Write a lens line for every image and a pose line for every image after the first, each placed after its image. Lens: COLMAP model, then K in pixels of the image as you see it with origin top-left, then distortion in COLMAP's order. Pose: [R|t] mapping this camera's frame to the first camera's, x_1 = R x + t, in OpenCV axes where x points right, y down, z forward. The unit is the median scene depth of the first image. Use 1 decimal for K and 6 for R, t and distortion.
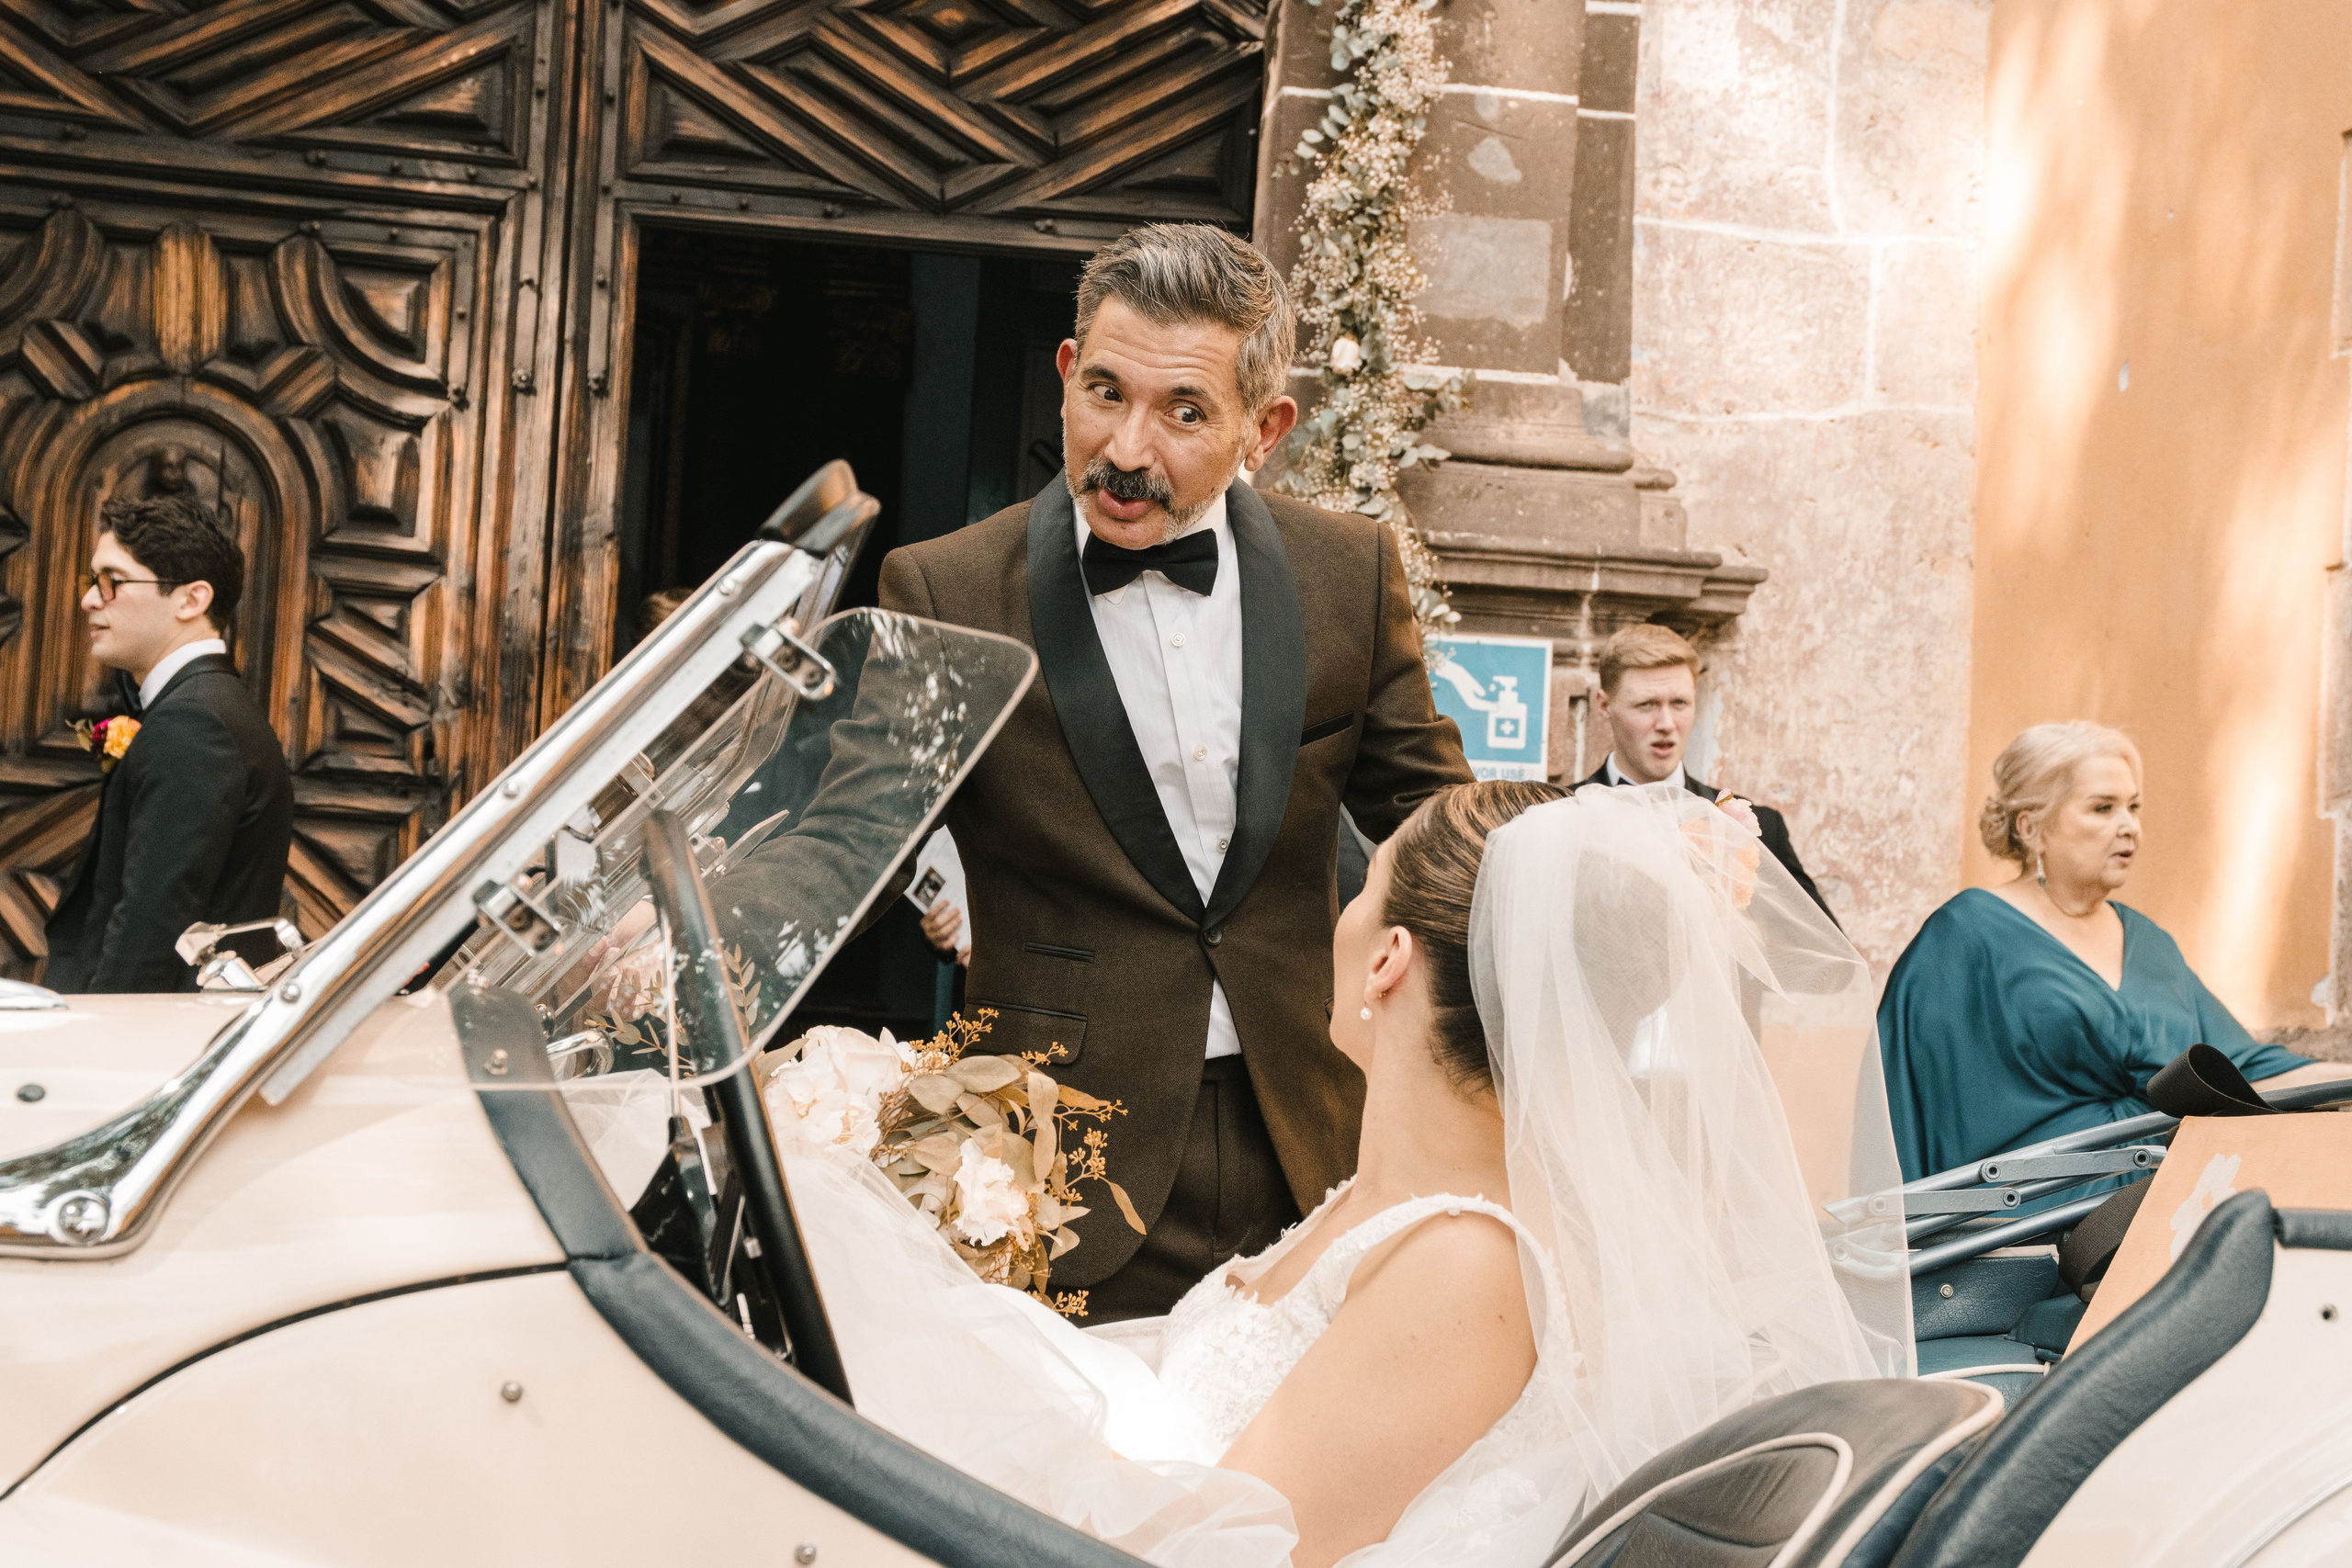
lens RADIAL K [[4254.2, 0, 1176.0], [0, 4254.2, 784.0], [0, 0, 1]] dist [0.182446, 0.131918]
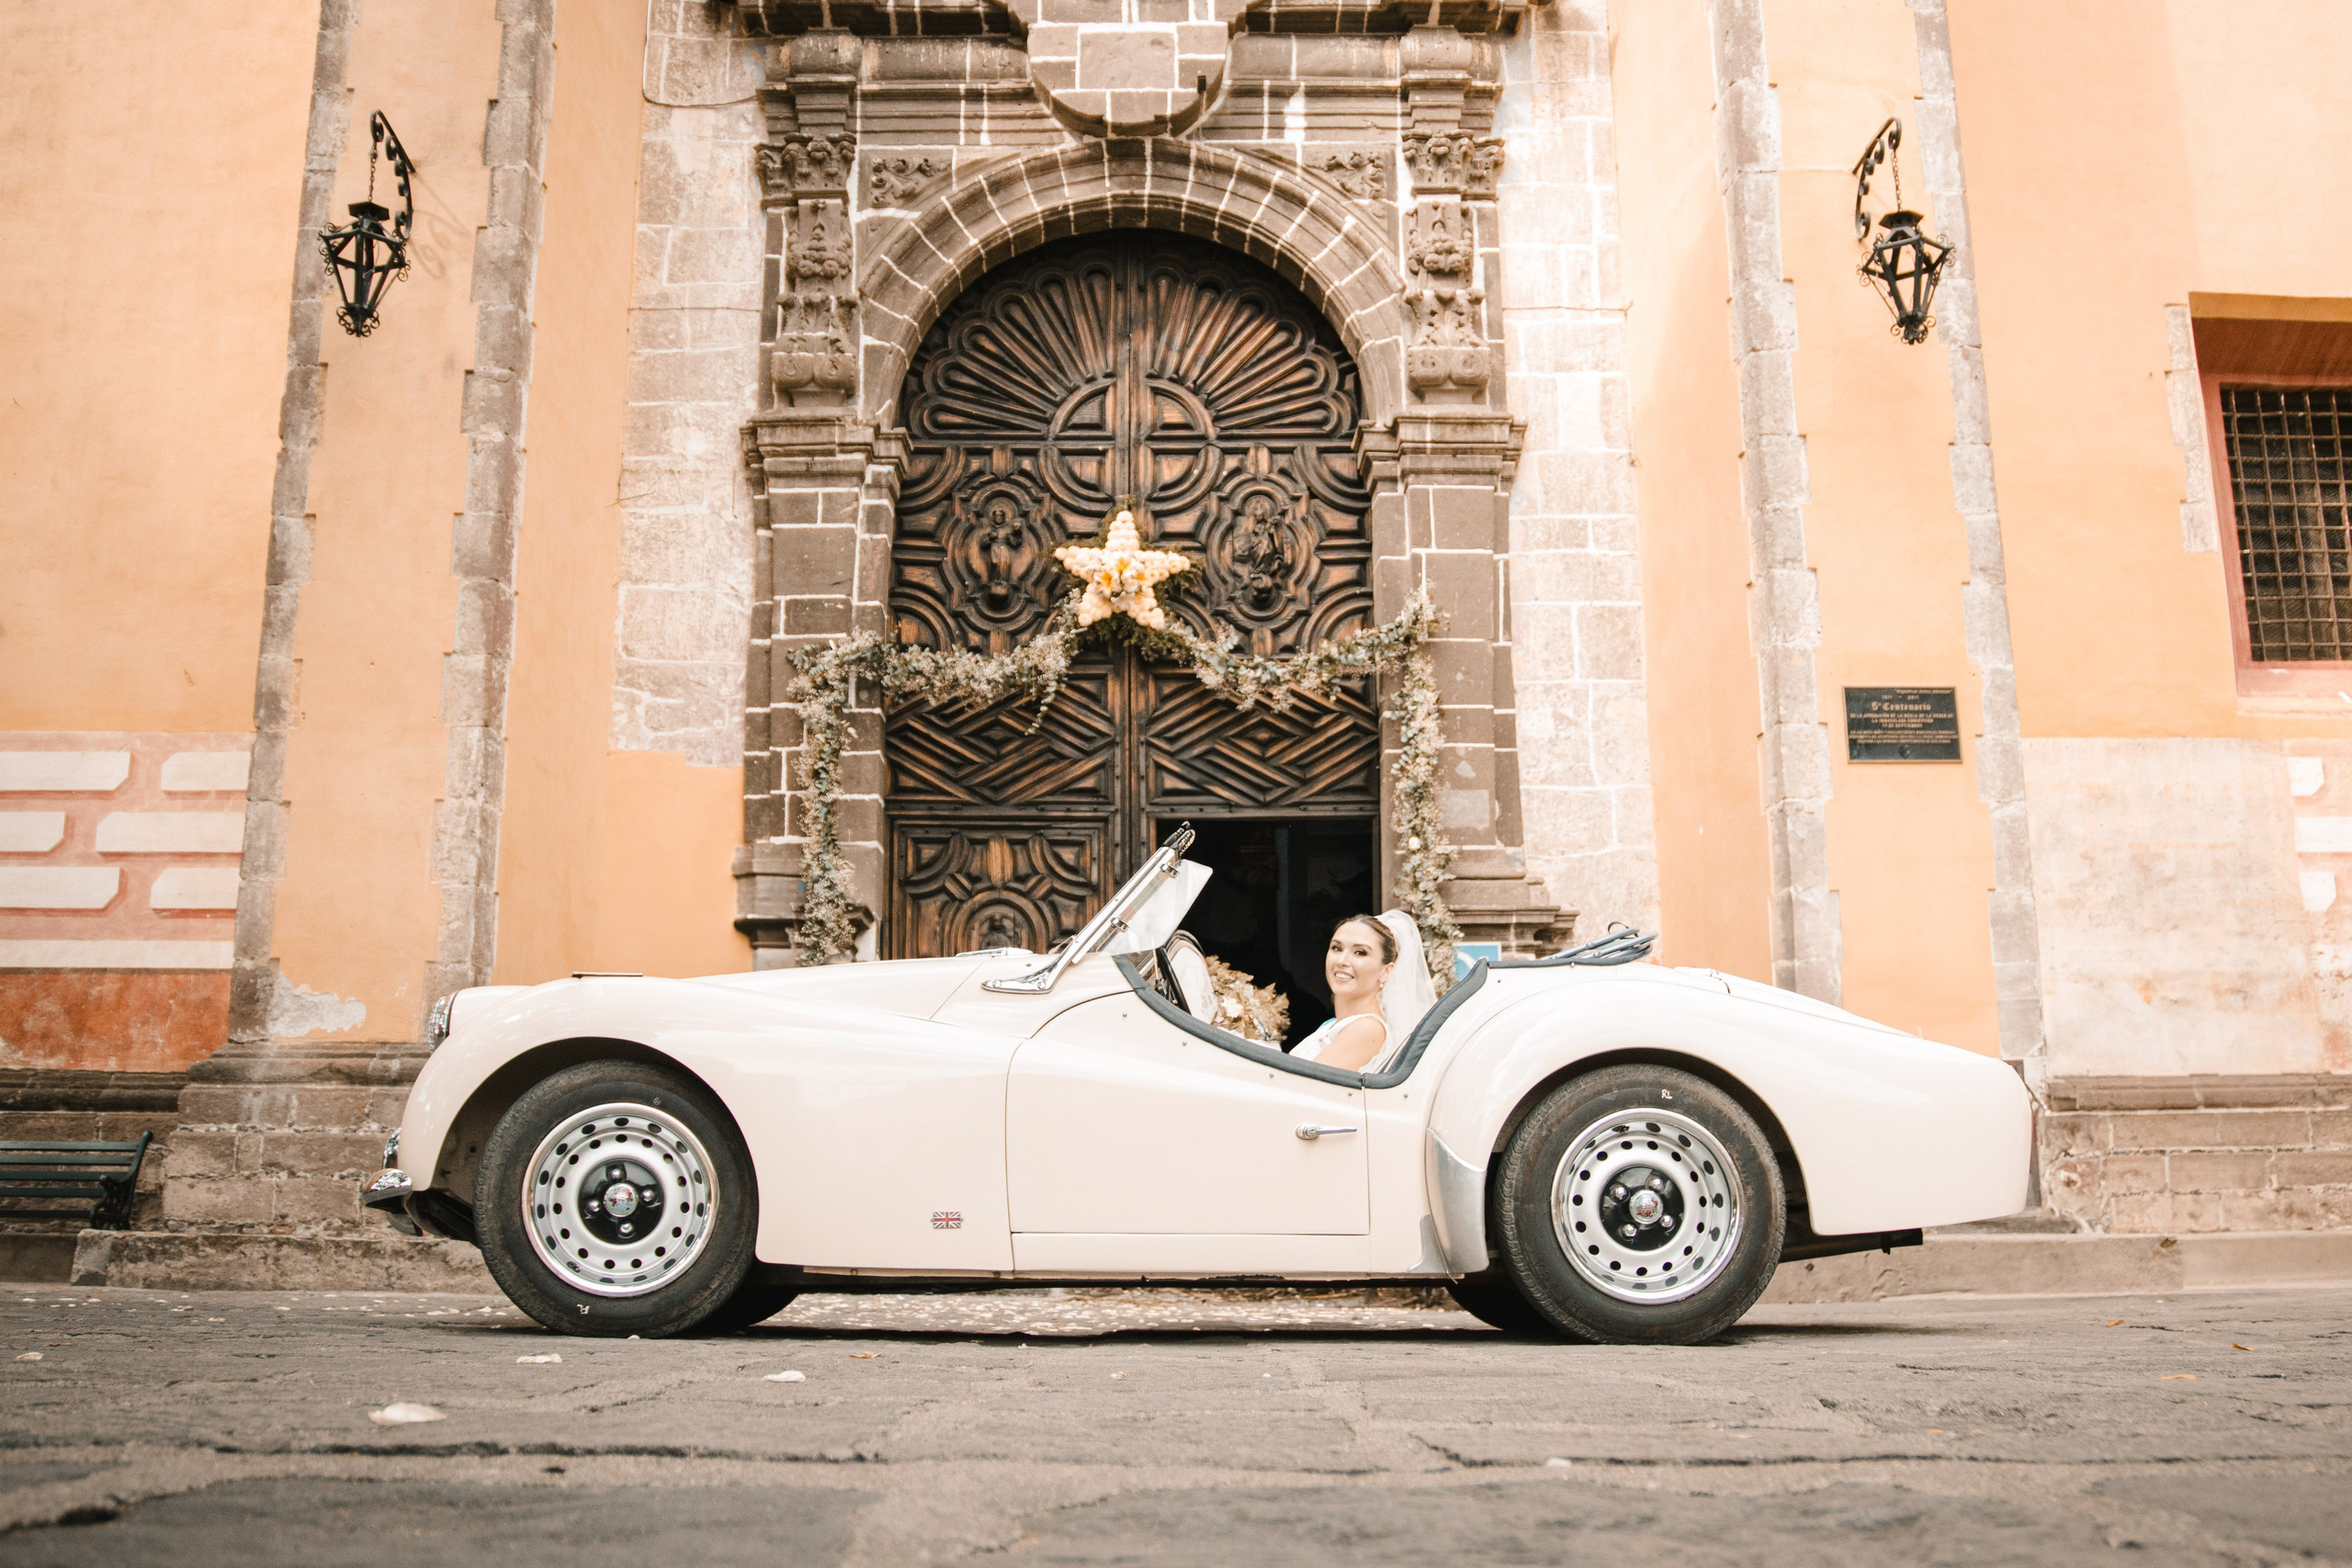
lens RADIAL K [[1846.2, 0, 1167.1], [0, 1846.2, 858.3], [0, 0, 1]] dist [-0.053050, 0.000157]
pose [[0.988831, -0.083707, -0.123313, 0.026683], [0.069416, 0.990826, -0.115952, 0.032156], [0.131887, 0.106097, 0.985570, -0.169903]]
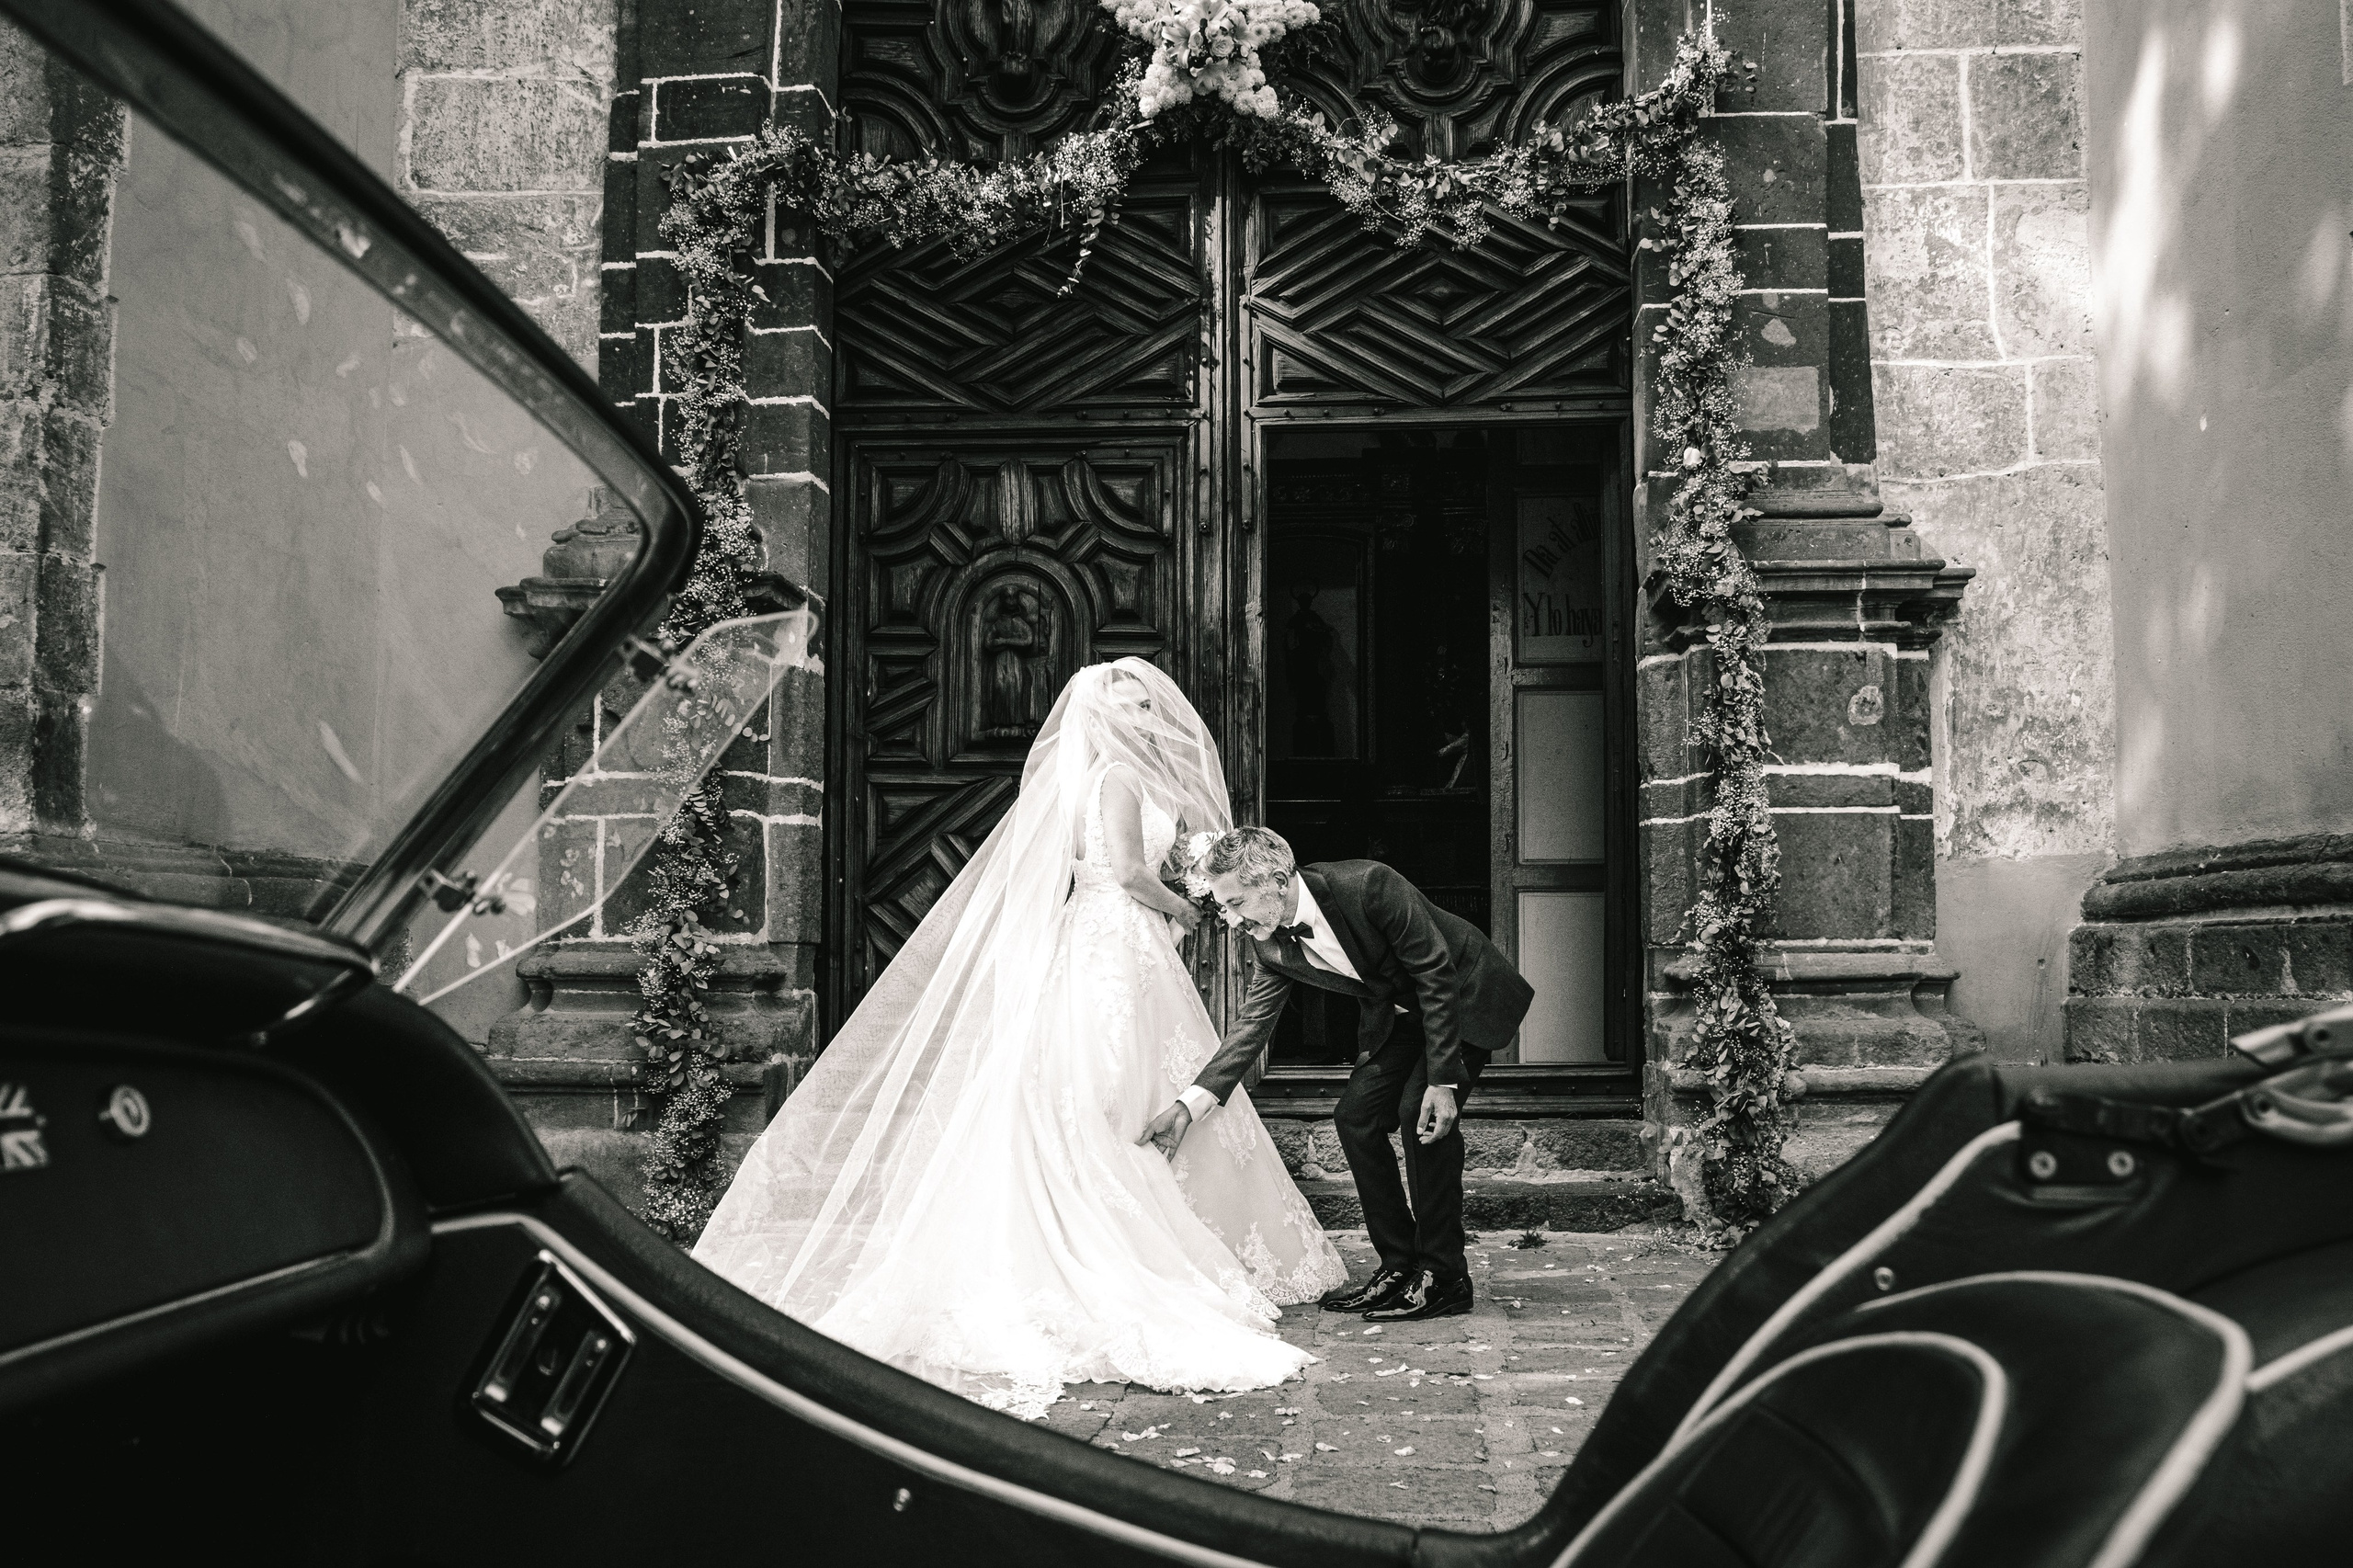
lens RADIAL K [[2093.7, 0, 1183.9], [0, 2093.7, 785.6], [0, 0, 1]] dist [-0.097609, 0.112848]
pose [[0.971813, -0.072969, -0.224178, 0.019188], [0.074637, 0.997210, -0.001037, 0.008366], [0.223628, -0.015725, 0.974548, 0.184066]]
